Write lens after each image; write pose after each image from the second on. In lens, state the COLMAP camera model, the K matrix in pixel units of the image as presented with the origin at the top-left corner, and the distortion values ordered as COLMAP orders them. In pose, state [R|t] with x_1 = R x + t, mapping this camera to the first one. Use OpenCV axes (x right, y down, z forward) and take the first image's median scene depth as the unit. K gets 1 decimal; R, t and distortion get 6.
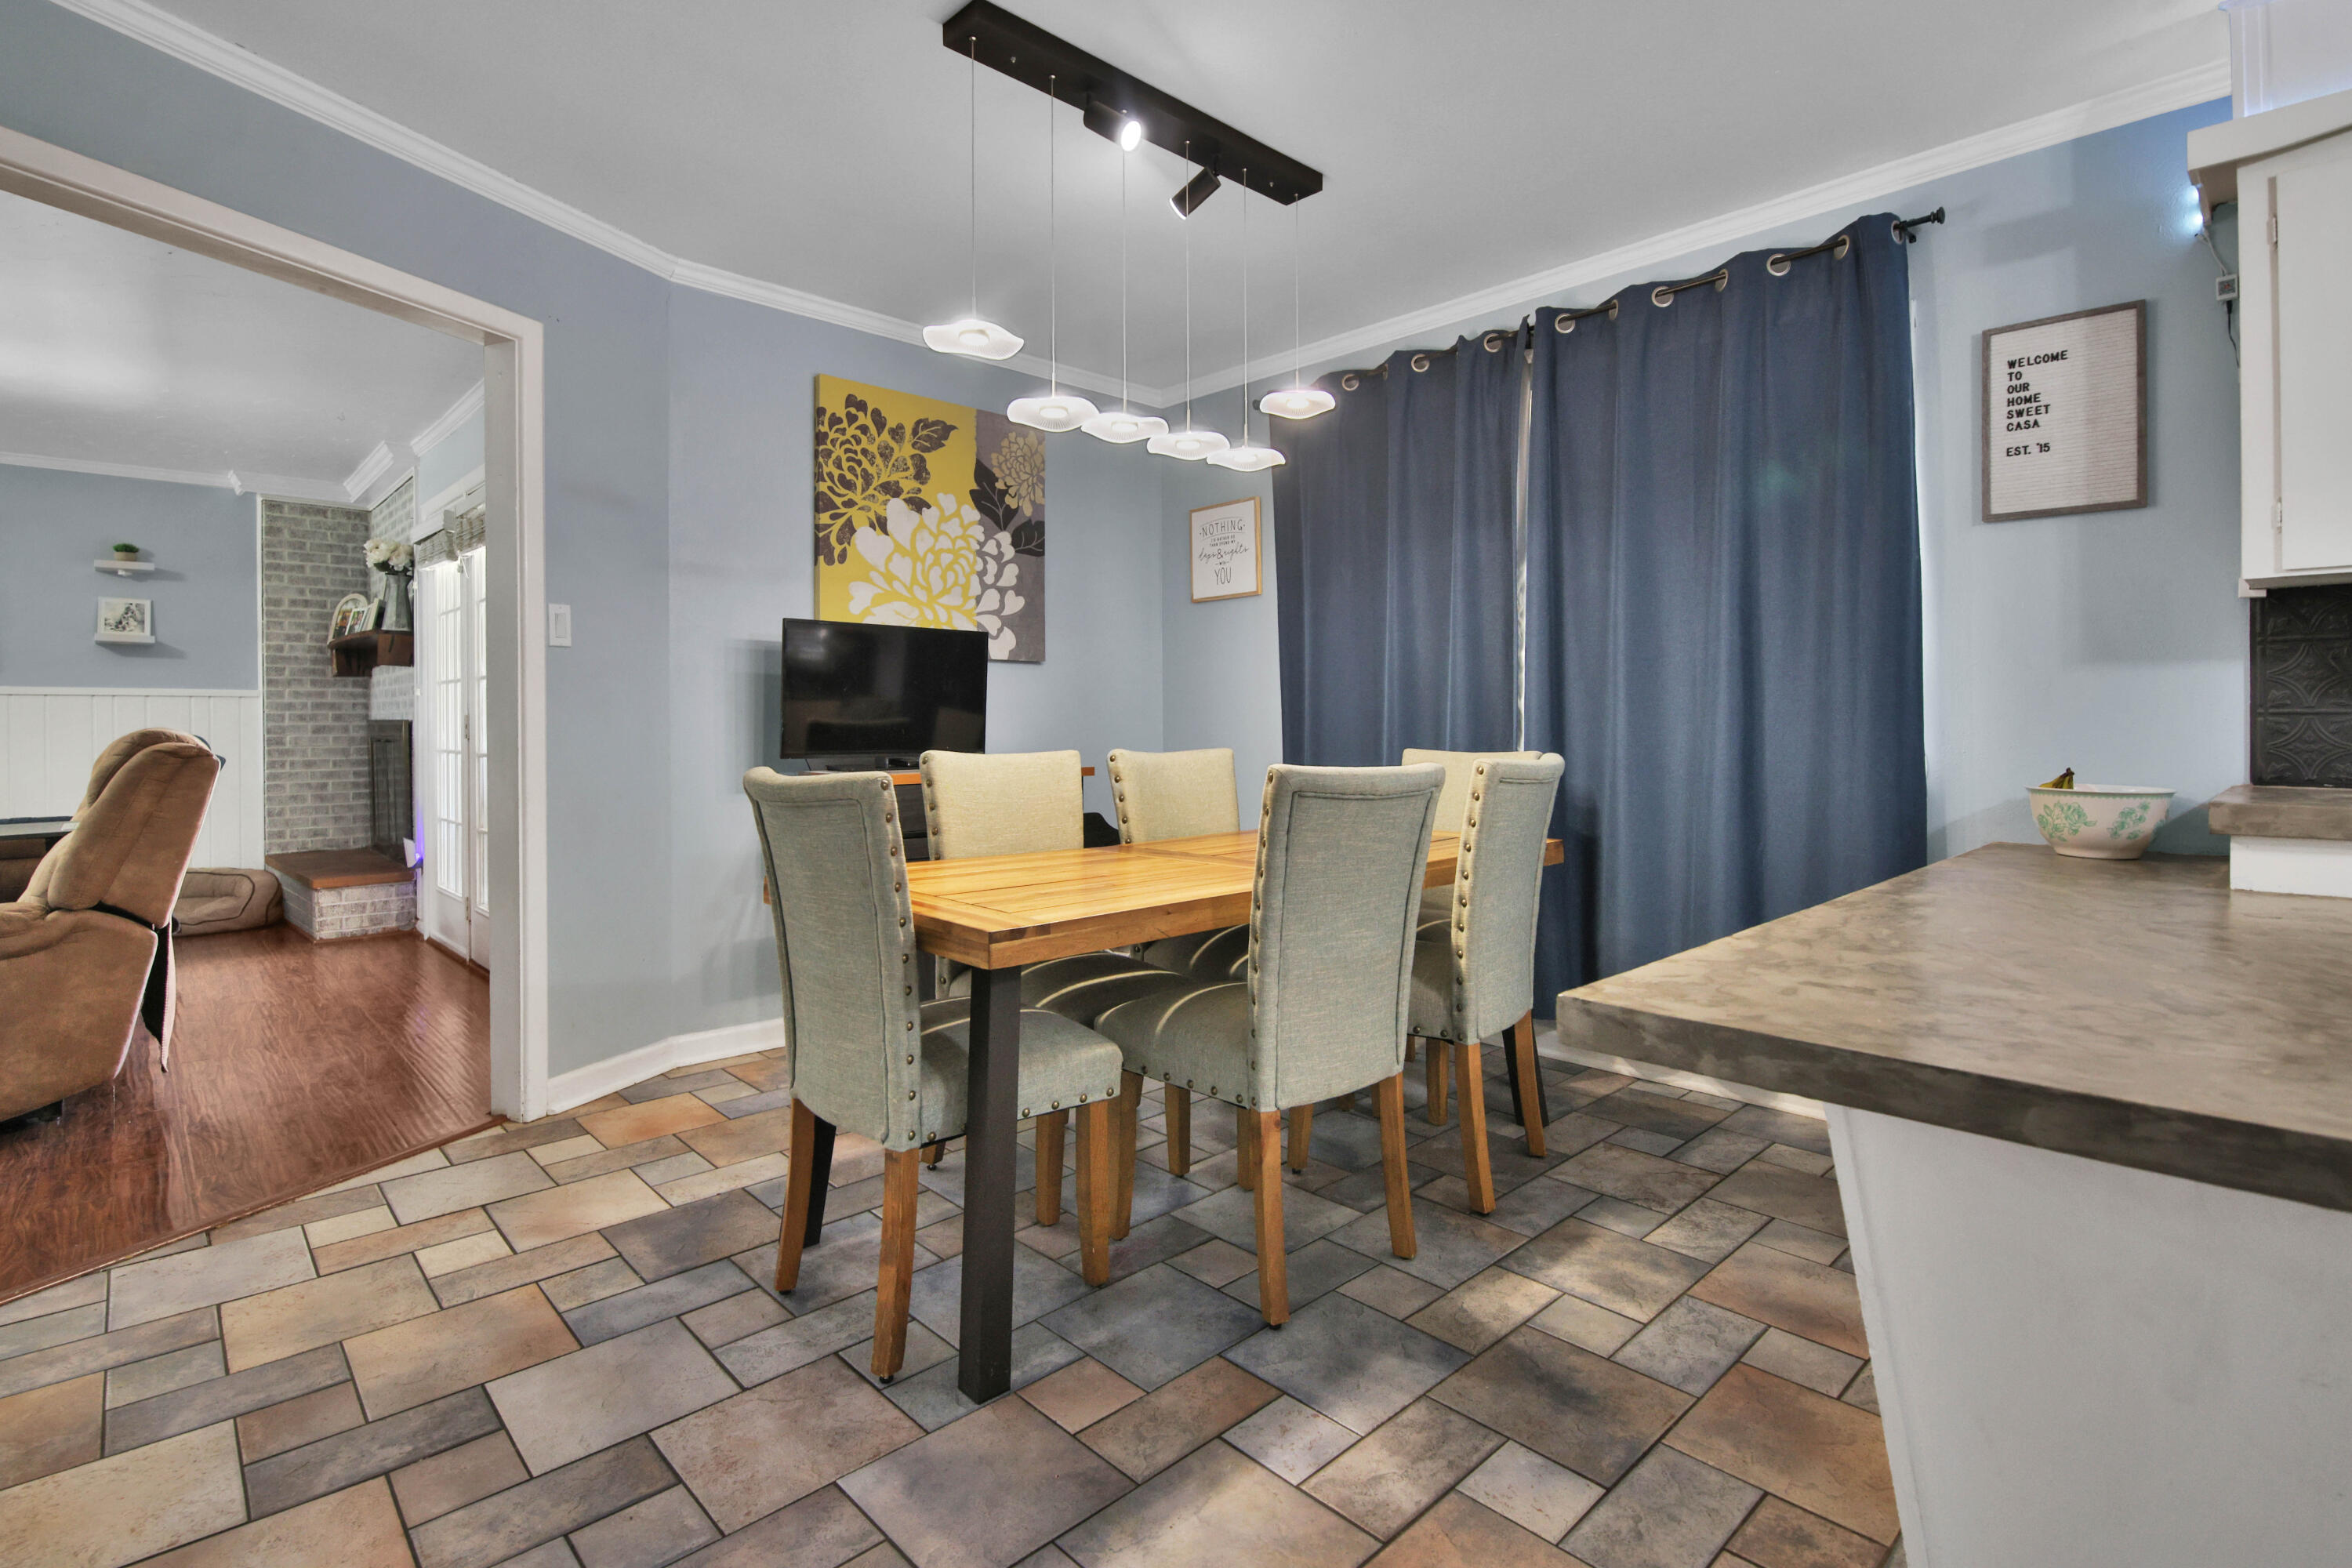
lens RADIAL K [[1112.4, 0, 1151.0], [0, 1112.4, 766.1], [0, 0, 1]] dist [0.002448, -0.011134]
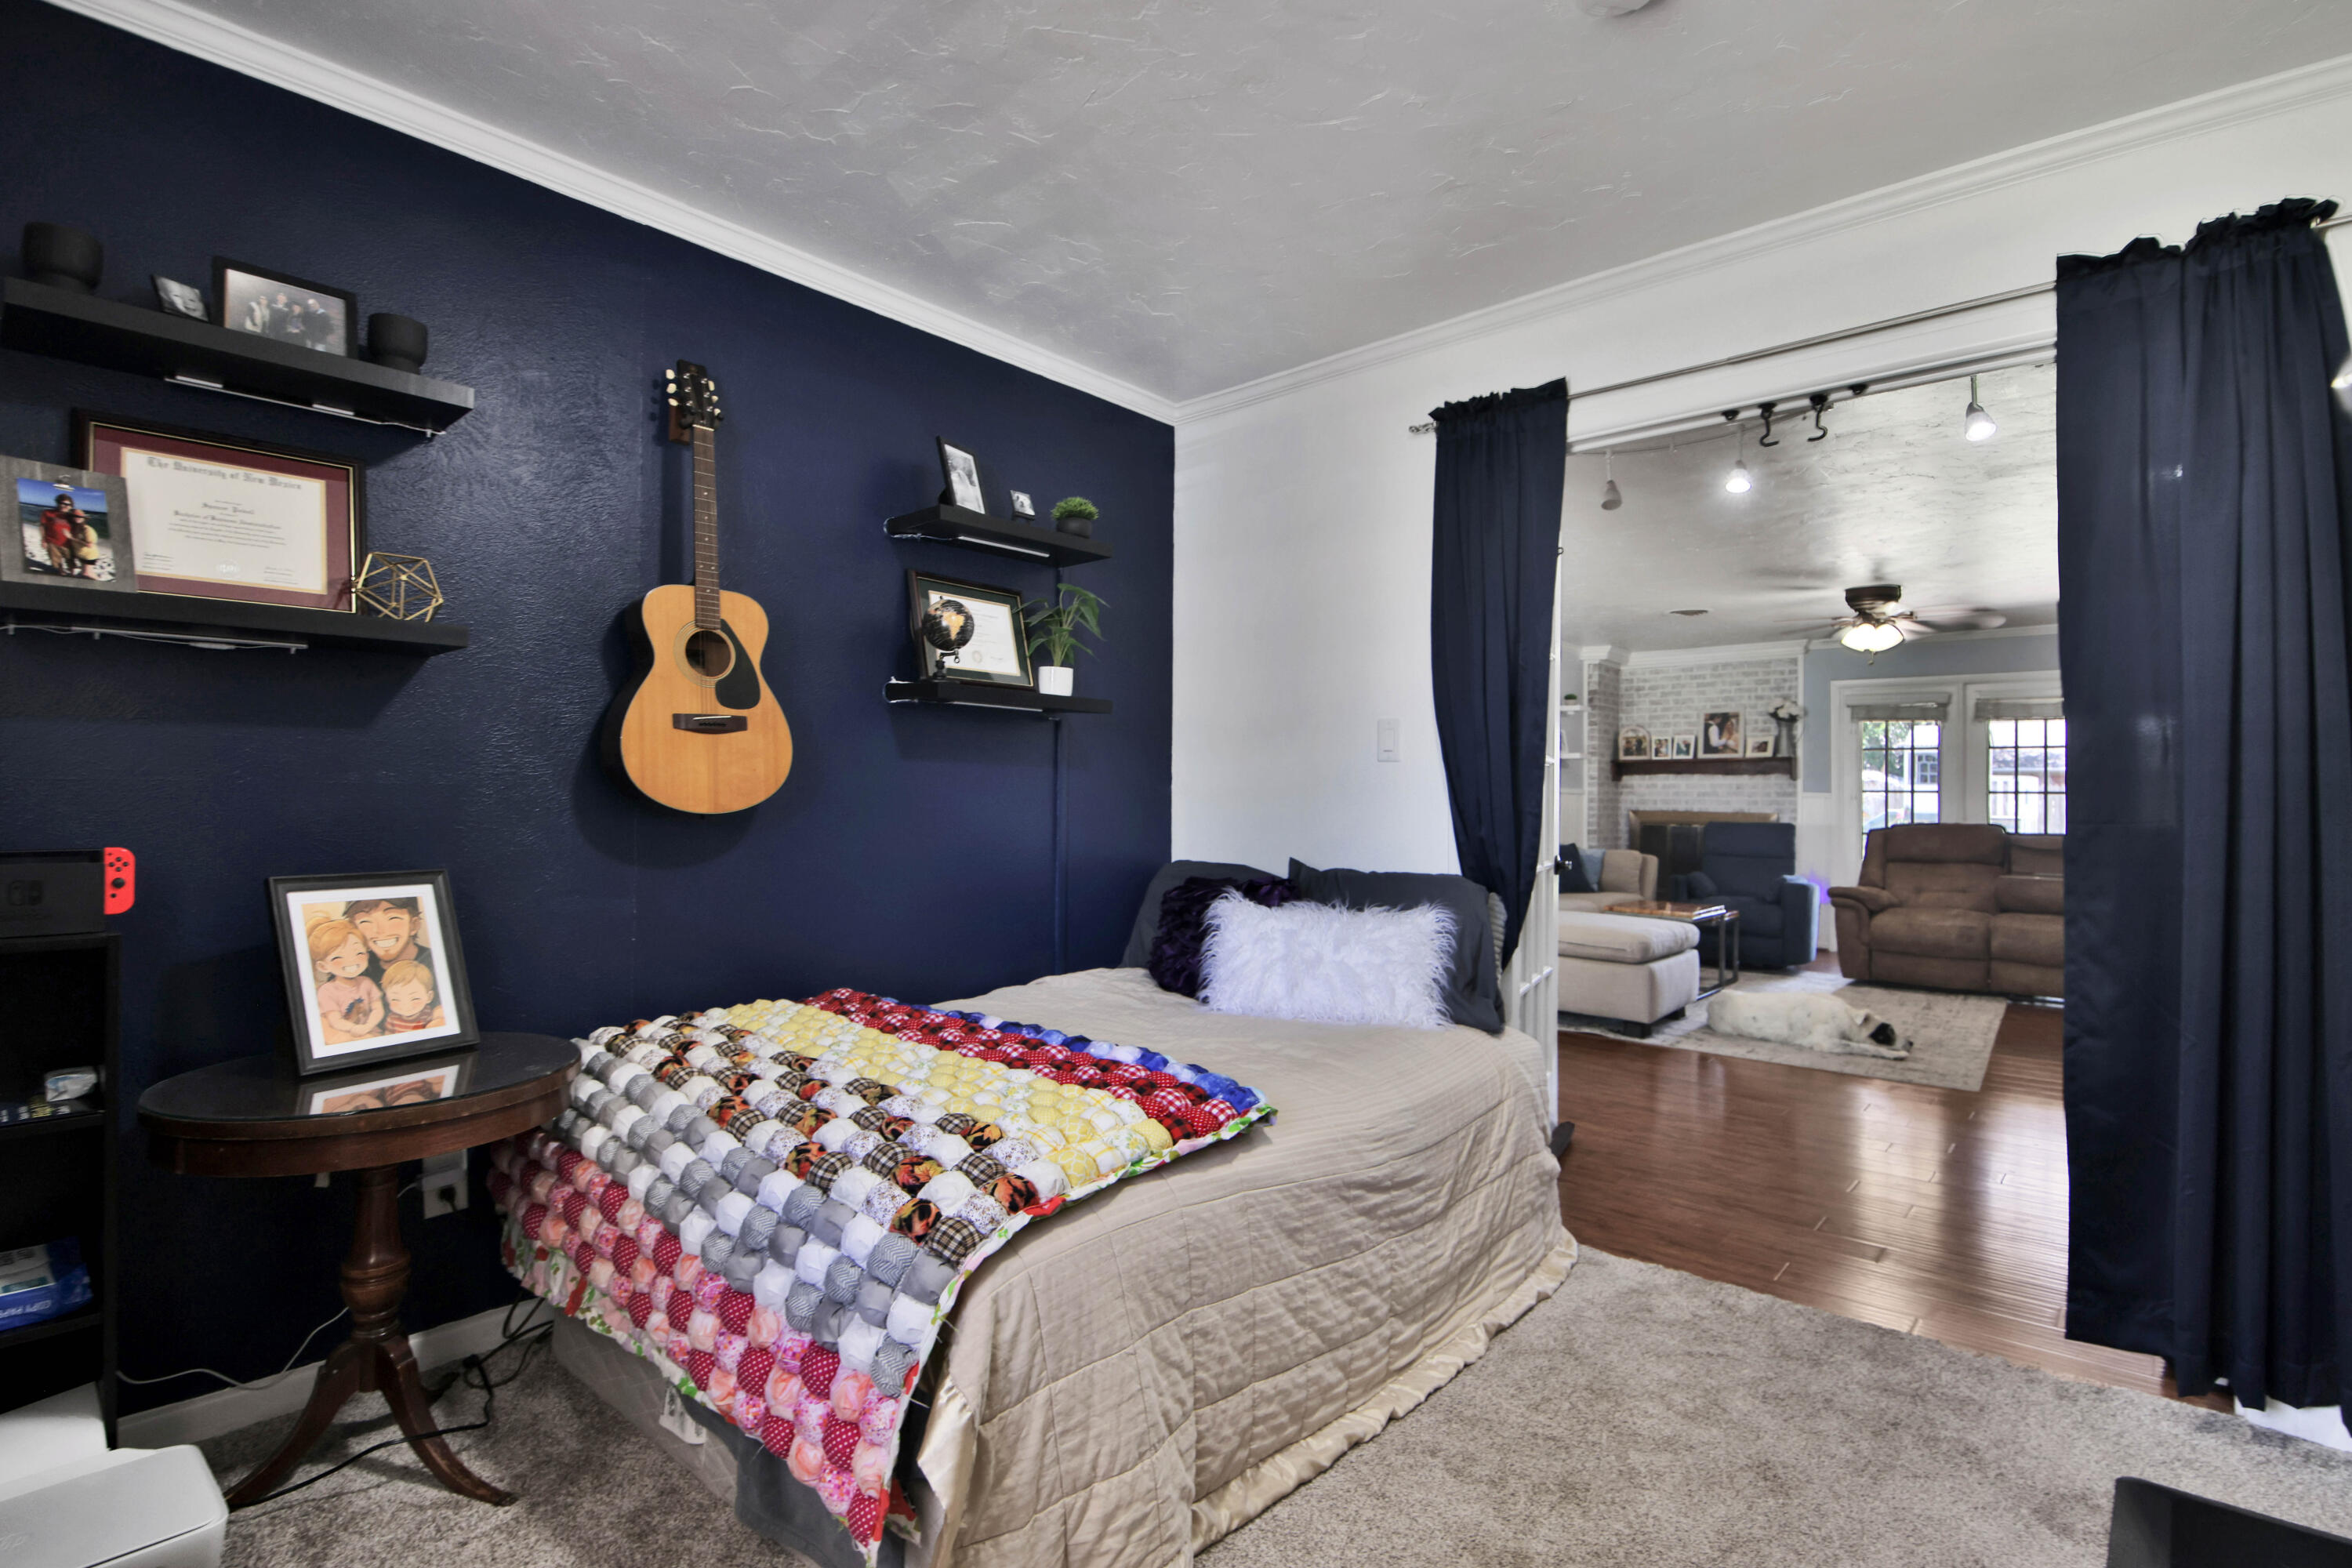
lens RADIAL K [[1109.4, 0, 1180.0], [0, 1109.4, 787.1], [0, 0, 1]] dist [0.014502, -0.012392]
pose [[0.993843, 0.016729, 0.109529, -2.522300], [-0.012070, 0.999000, -0.043055, -0.001768], [-0.110140, 0.041468, 0.993051, -0.709841]]
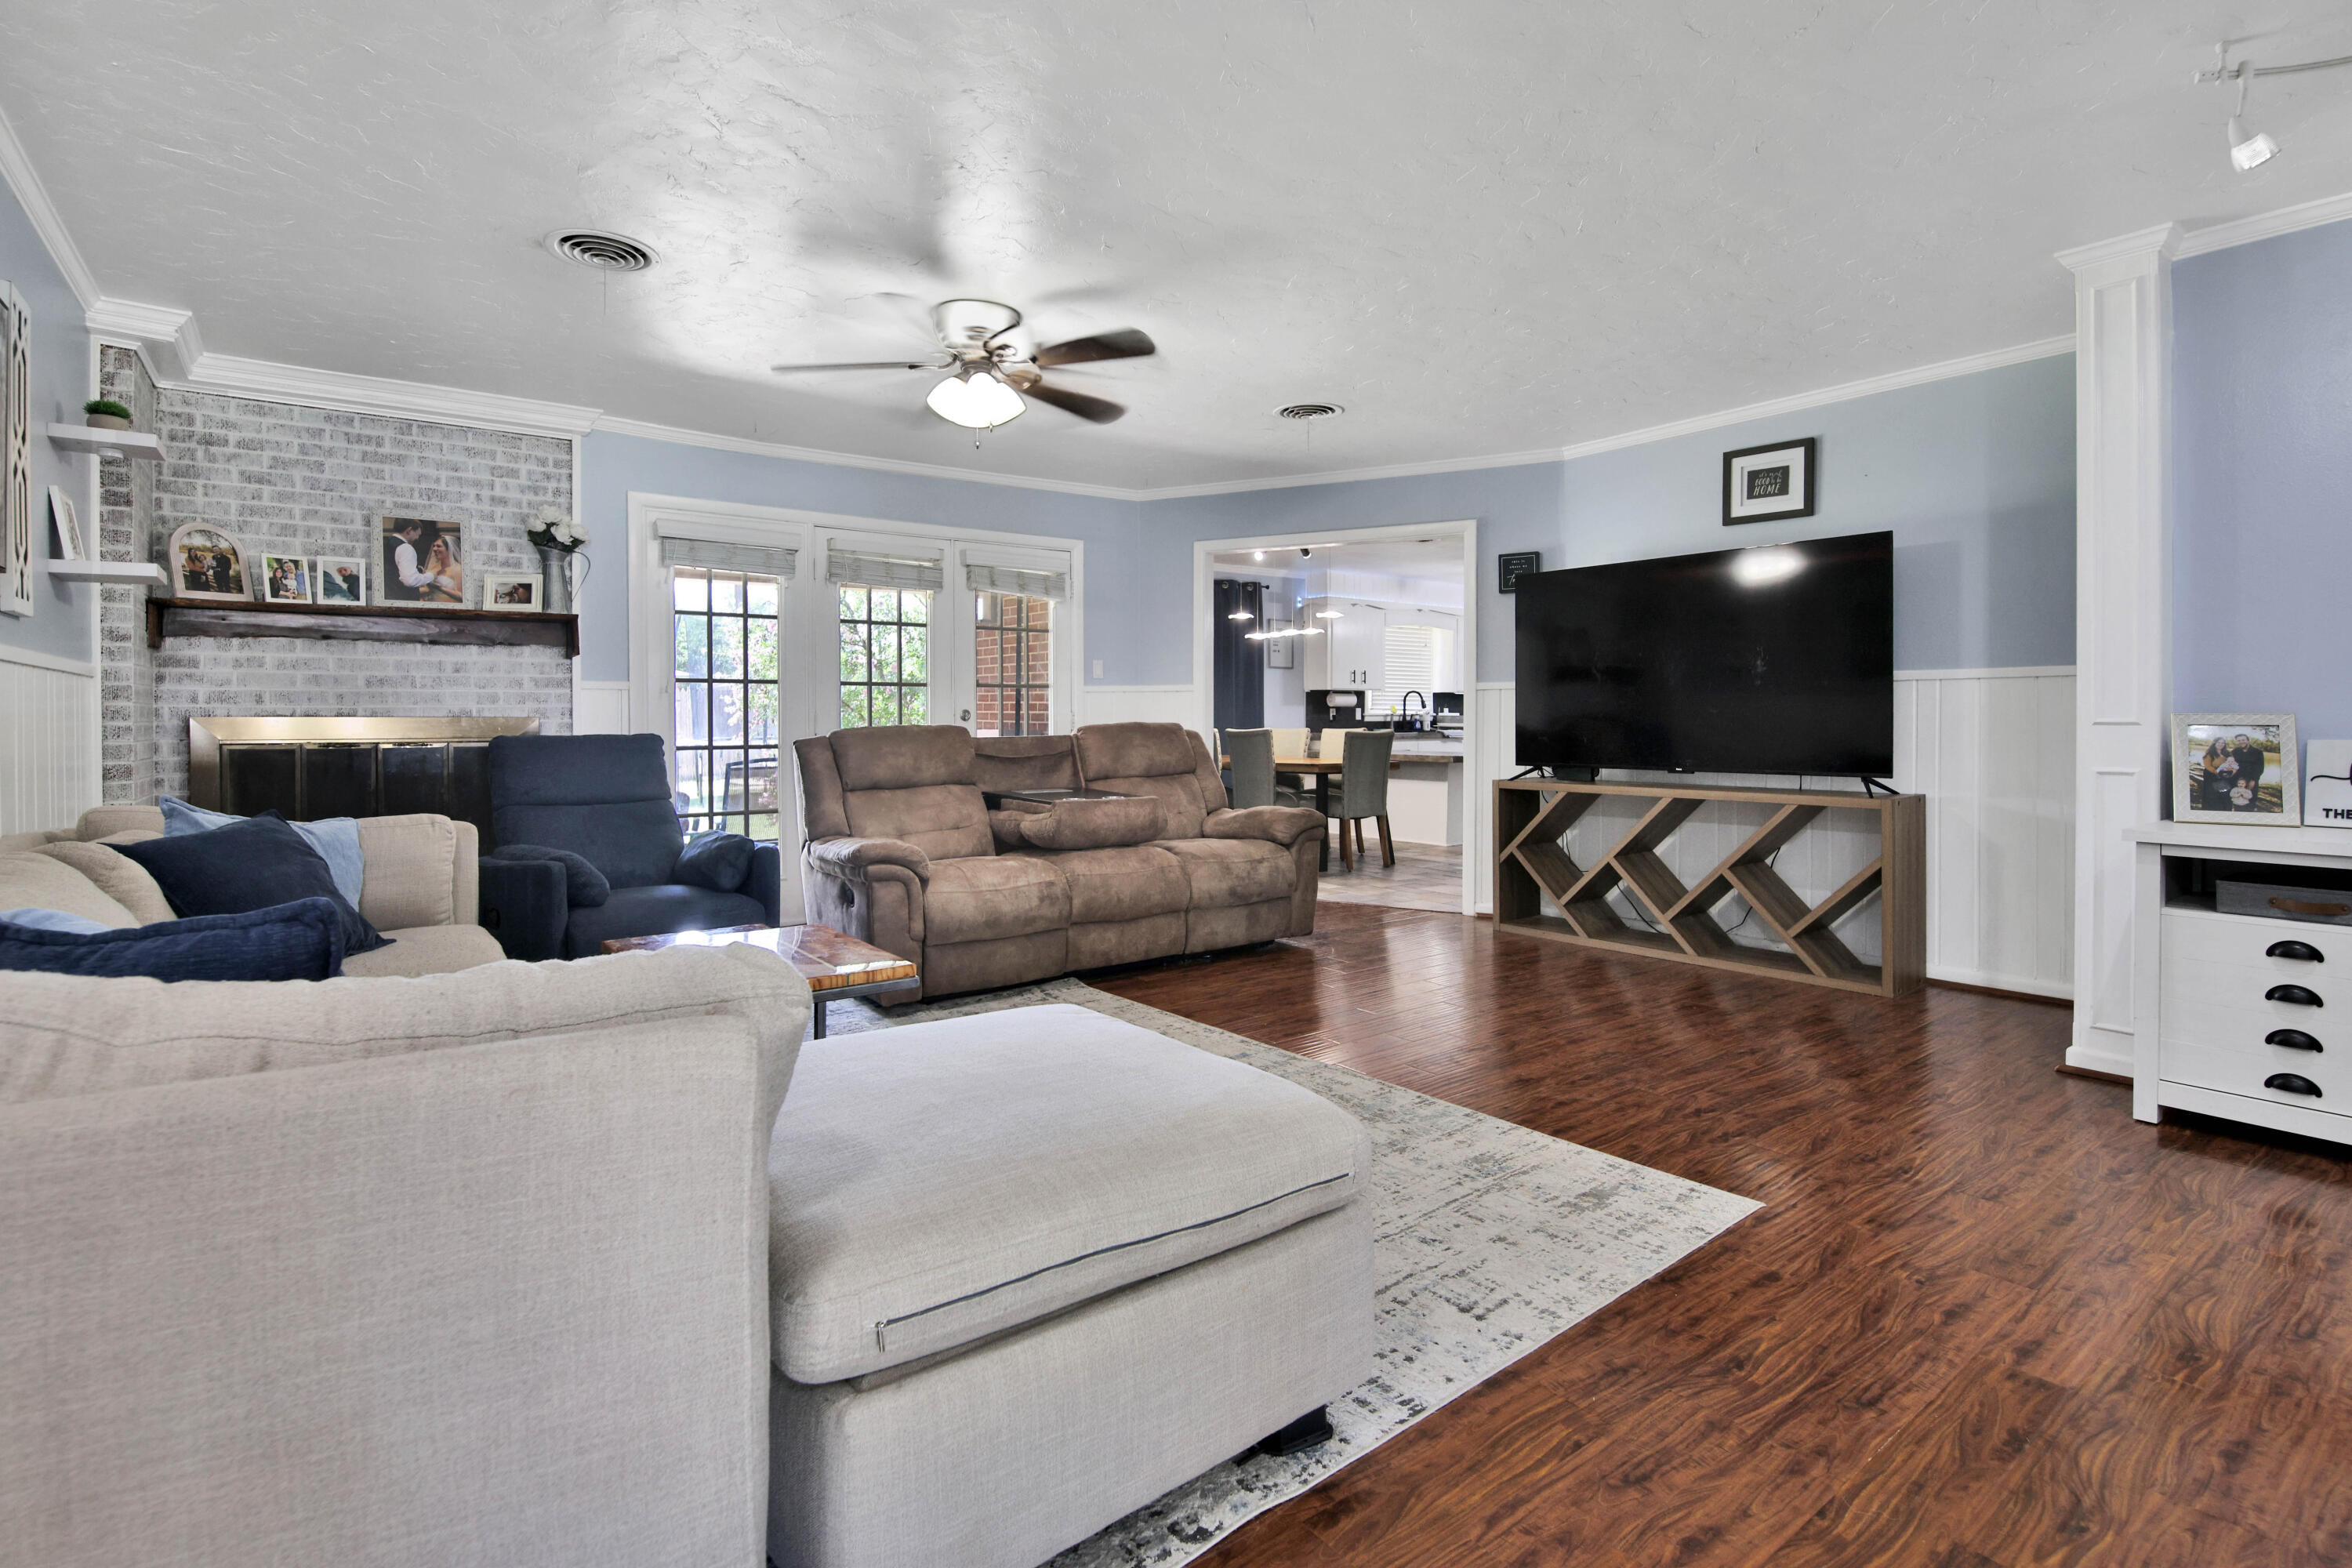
lens RADIAL K [[1102.7, 0, 1160.3], [0, 1102.7, 711.2], [0, 0, 1]] dist [-0.008200, -0.000388]
pose [[0.094592, 0.006596, 0.995494, -2.202089], [0.036362, 0.999288, -0.010076, -0.031892], [-0.994852, 0.037152, 0.094285, 0.660508]]
